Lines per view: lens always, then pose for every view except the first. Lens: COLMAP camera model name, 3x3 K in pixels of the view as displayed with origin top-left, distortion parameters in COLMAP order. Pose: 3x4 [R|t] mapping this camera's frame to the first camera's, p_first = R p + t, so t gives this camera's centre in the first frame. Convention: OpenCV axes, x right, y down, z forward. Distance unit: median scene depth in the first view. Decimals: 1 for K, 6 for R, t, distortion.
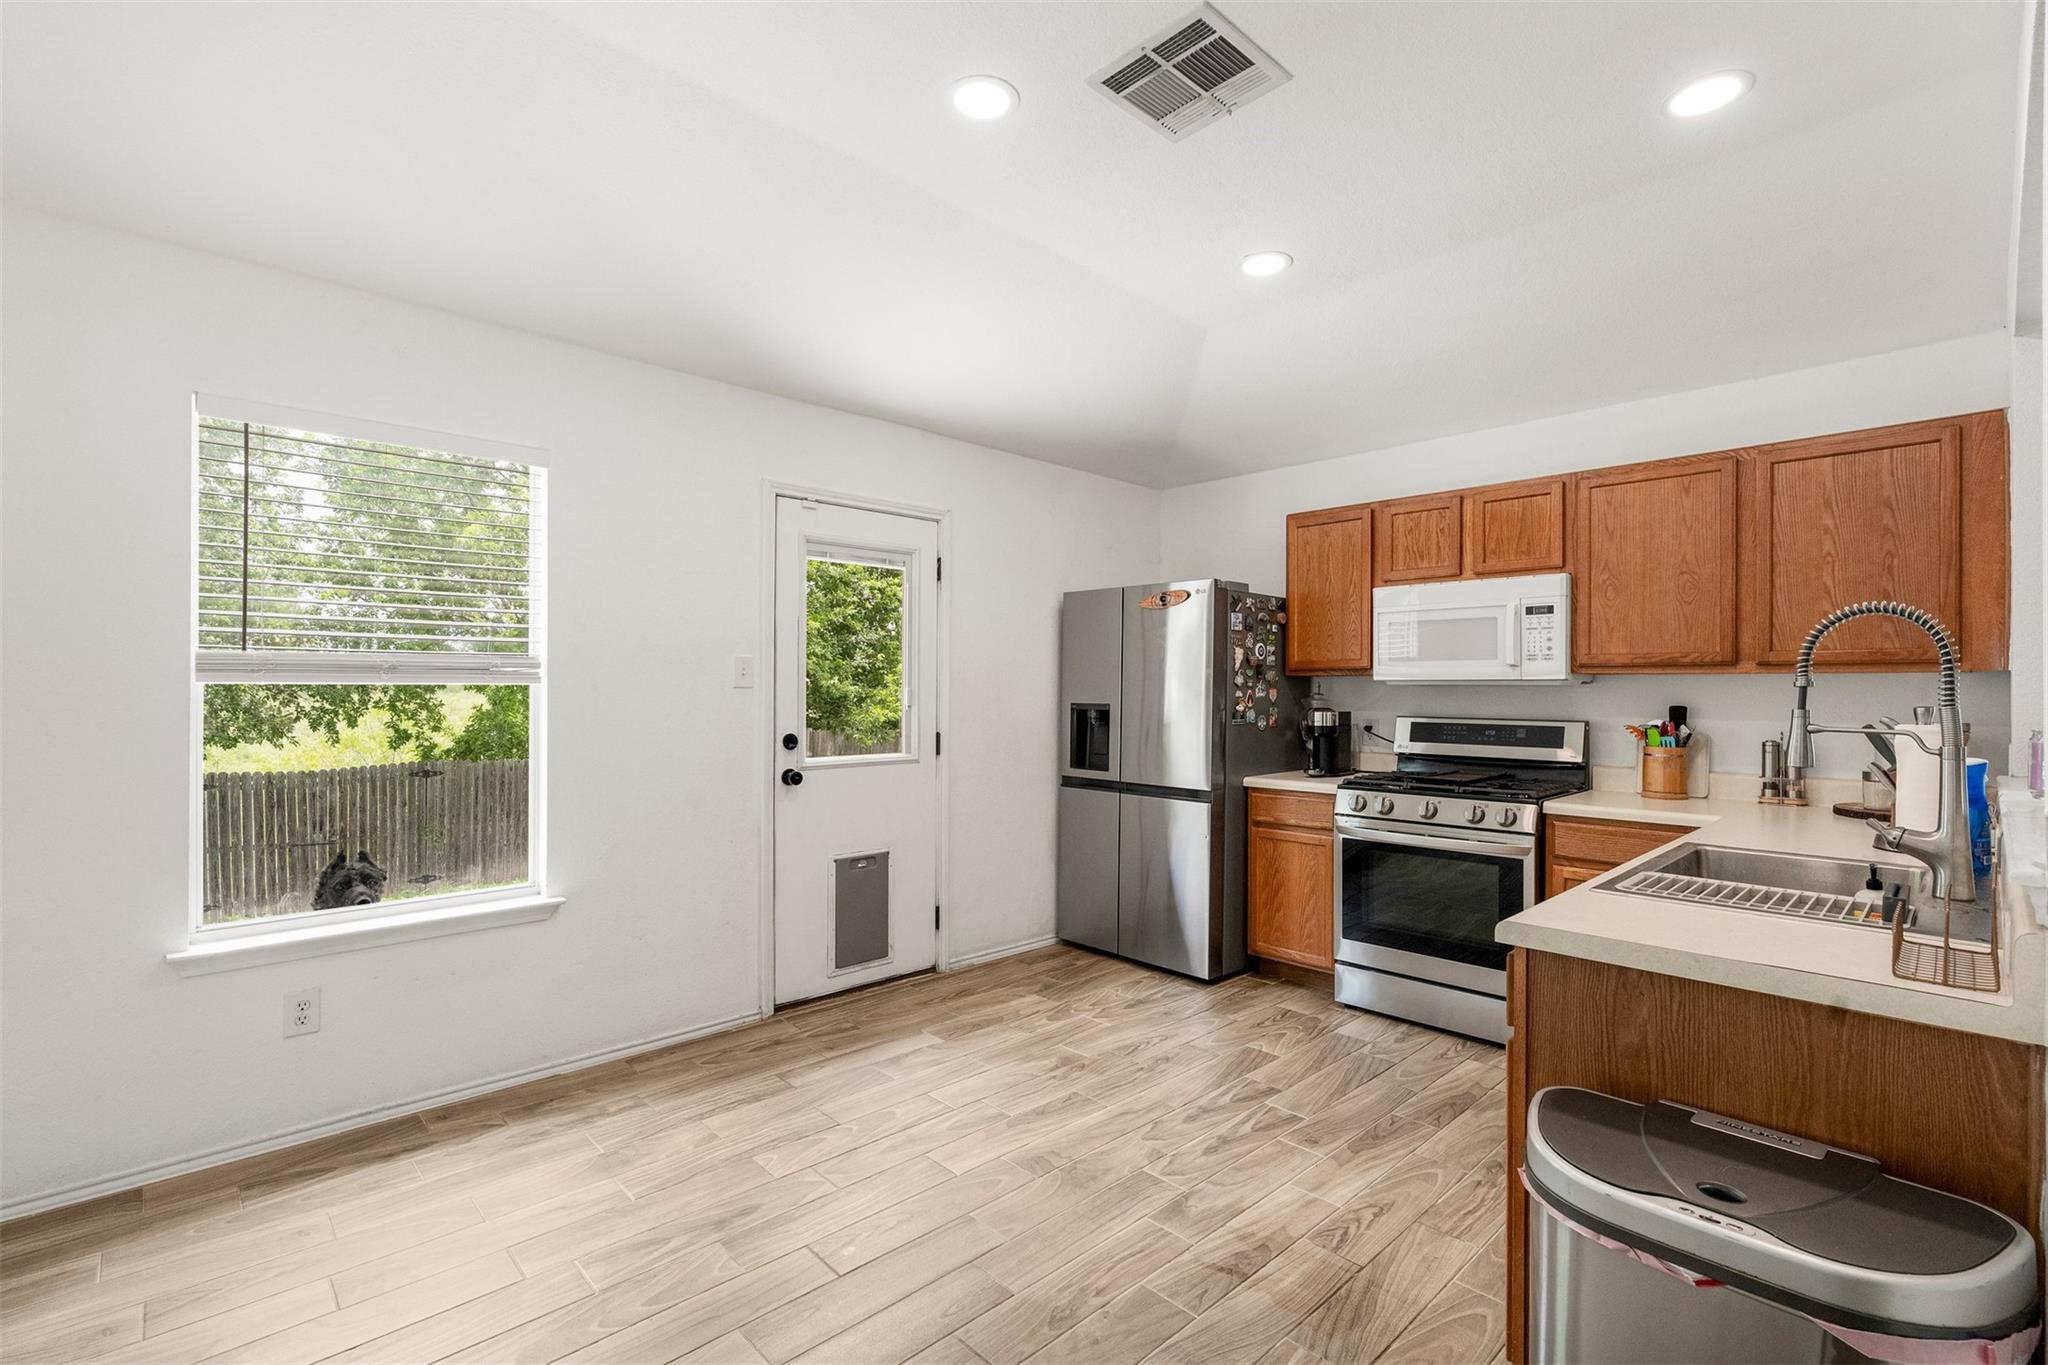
lens RADIAL K [[925.0, 0, 1031.3], [0, 925.0, 693.8], [0, 0, 1]] dist [-0.002651, 0.002193]
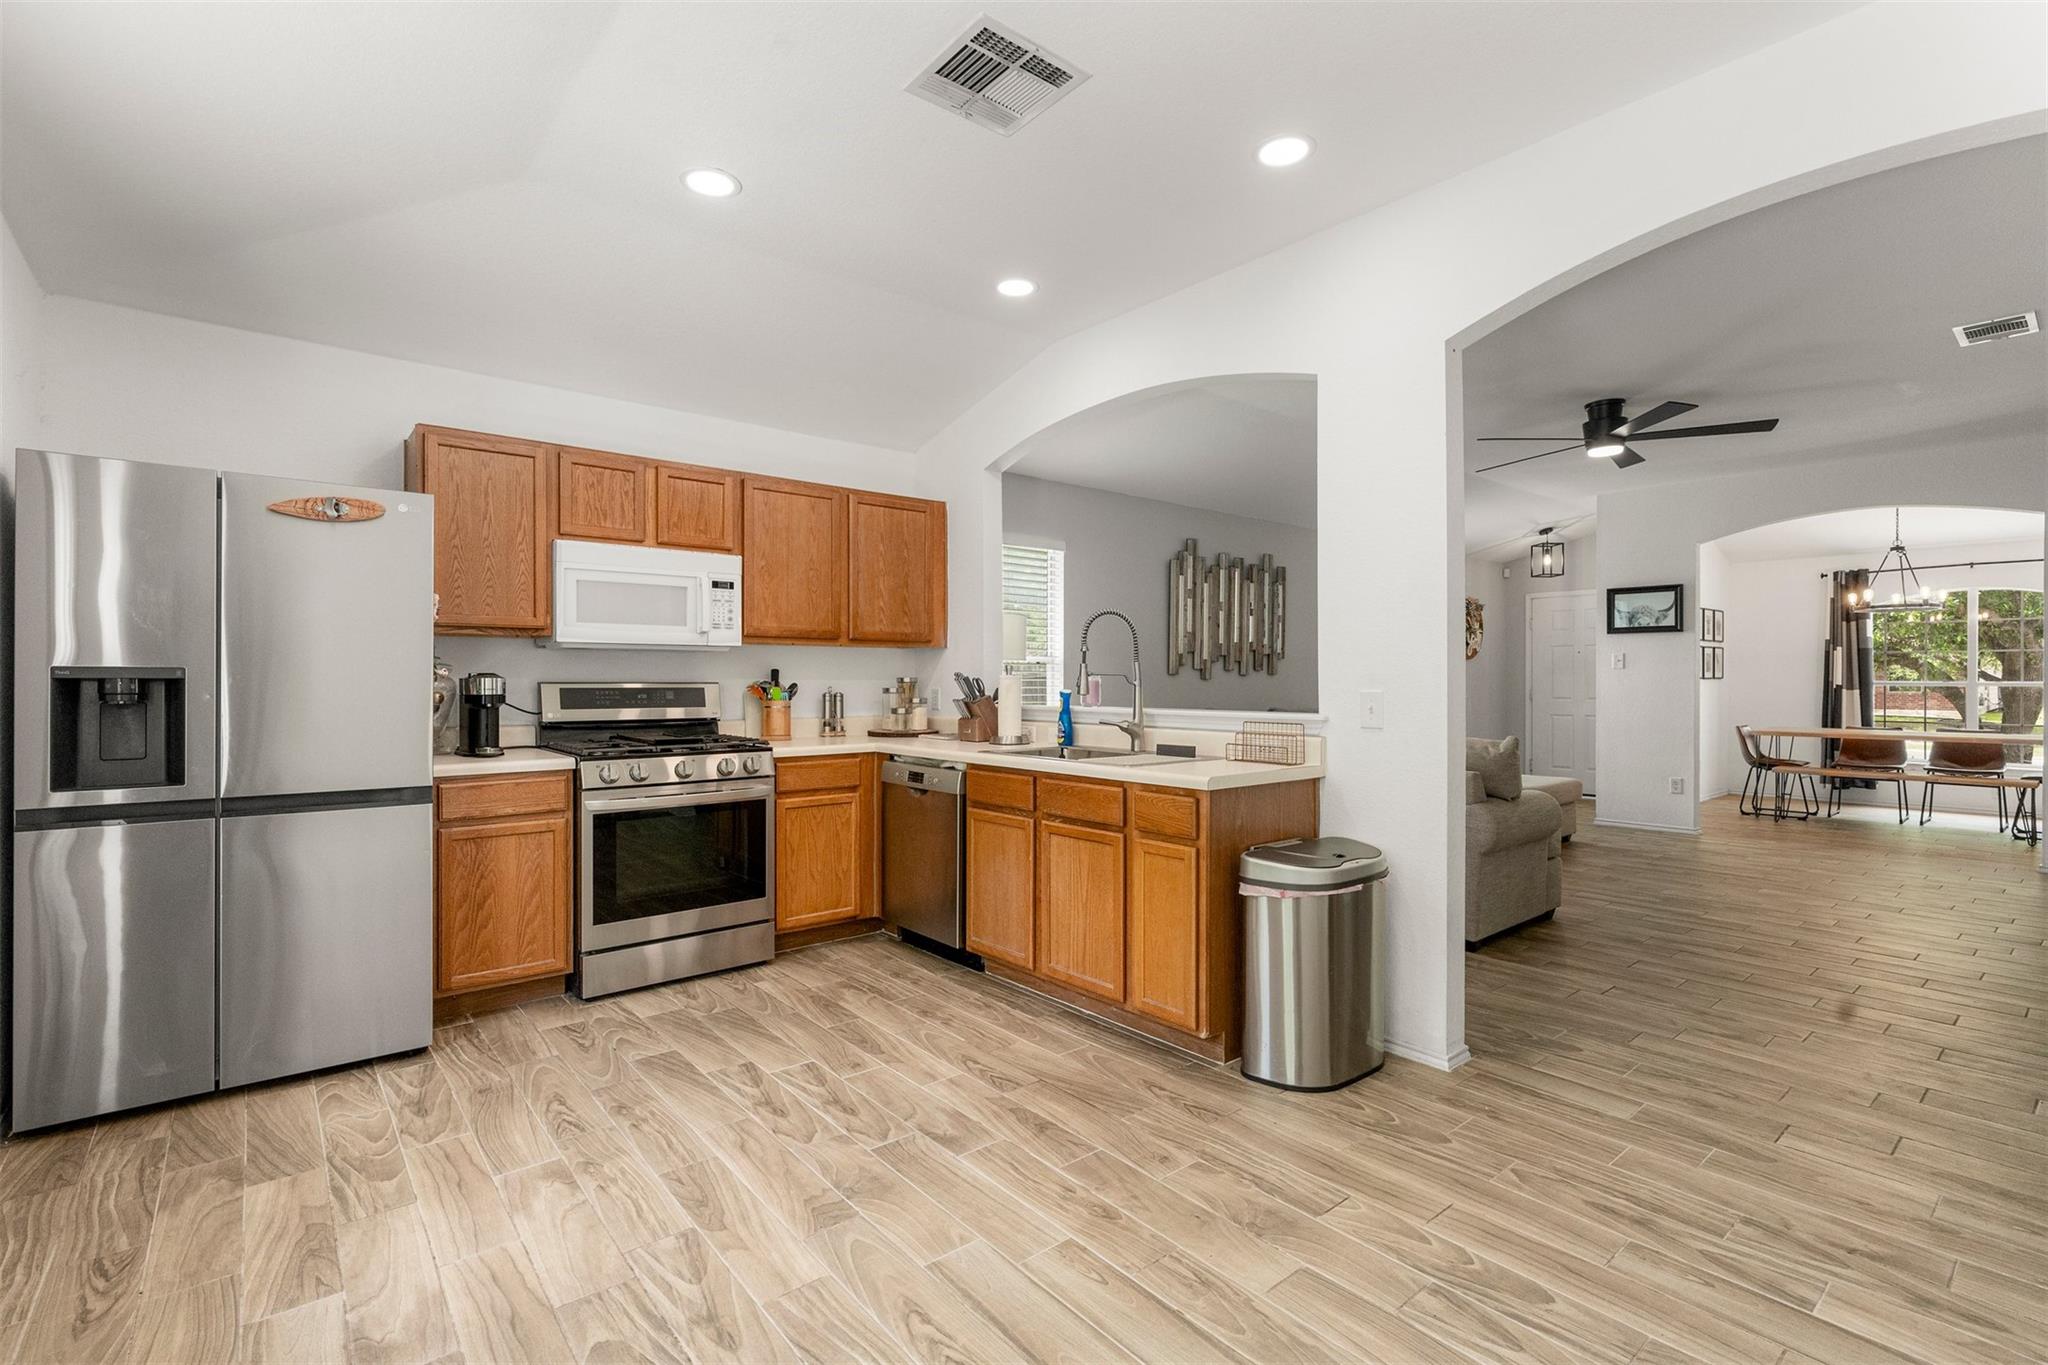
lens RADIAL K [[925.0, 0, 1024.4], [0, 925.0, 686.2], [0, 0, 1]] dist [-0.002651, 0.002193]
pose [[0.073813, -0.012807, 0.997190, -0.539429], [0.004060, 0.999913, 0.012541, 0.020812], [-0.997264, 0.003123, 0.073859, 0.518933]]
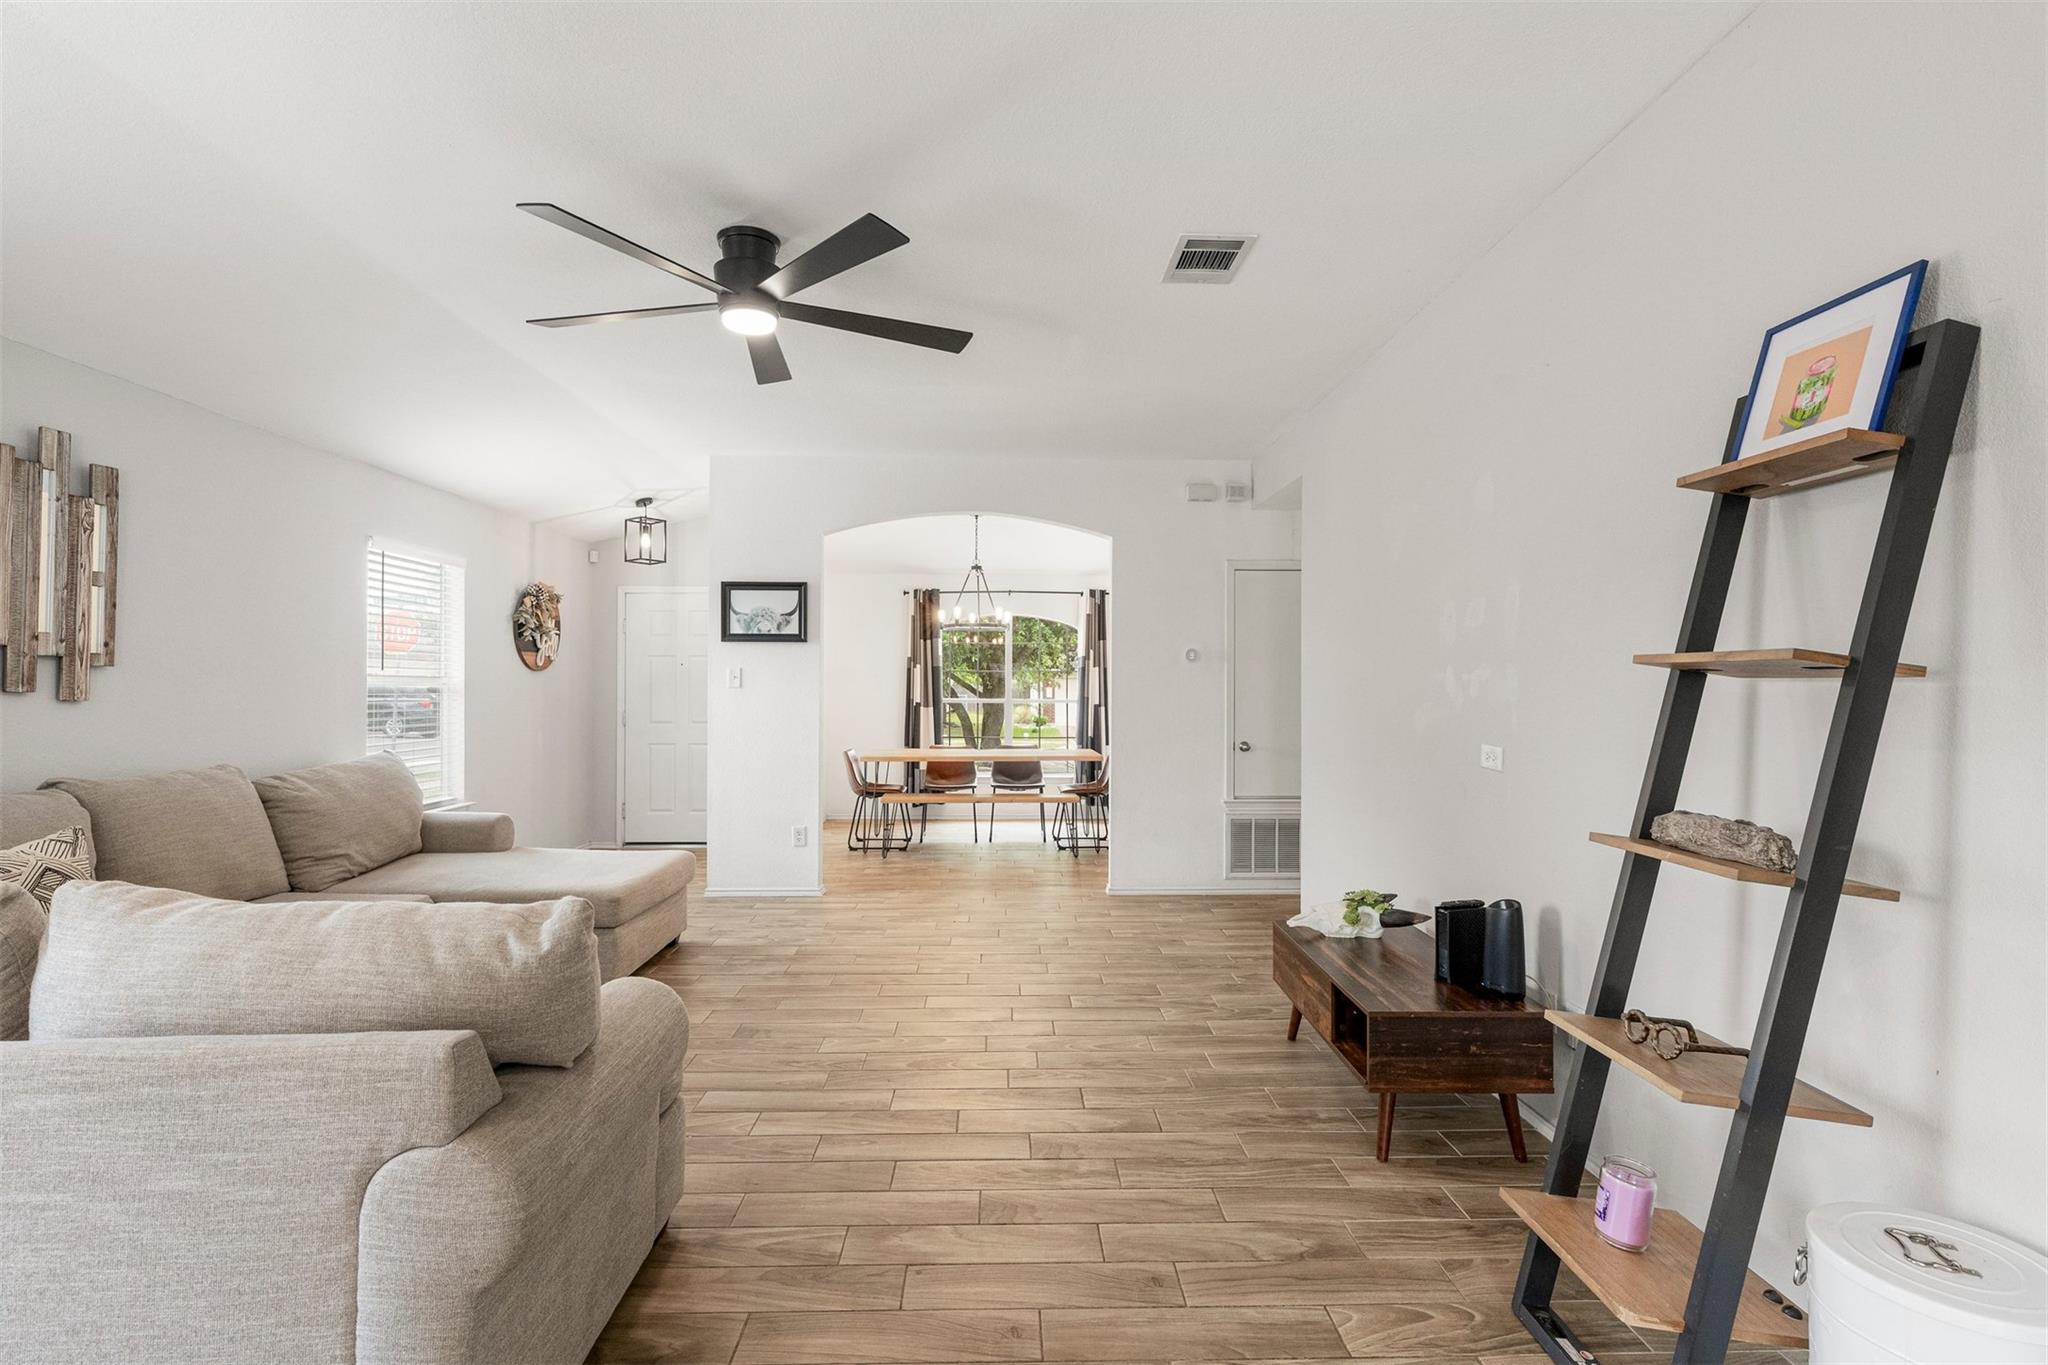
lens RADIAL K [[925.0, 0, 1023.6], [0, 925.0, 682.1], [0, 0, 1]] dist [-0.002651, 0.002193]
pose [[-0.739699, -0.003199, 0.672931, 0.193525], [-0.004243, 0.999991, 0.000090, 0.000950], [-0.672925, -0.002789, -0.739706, 0.181849]]
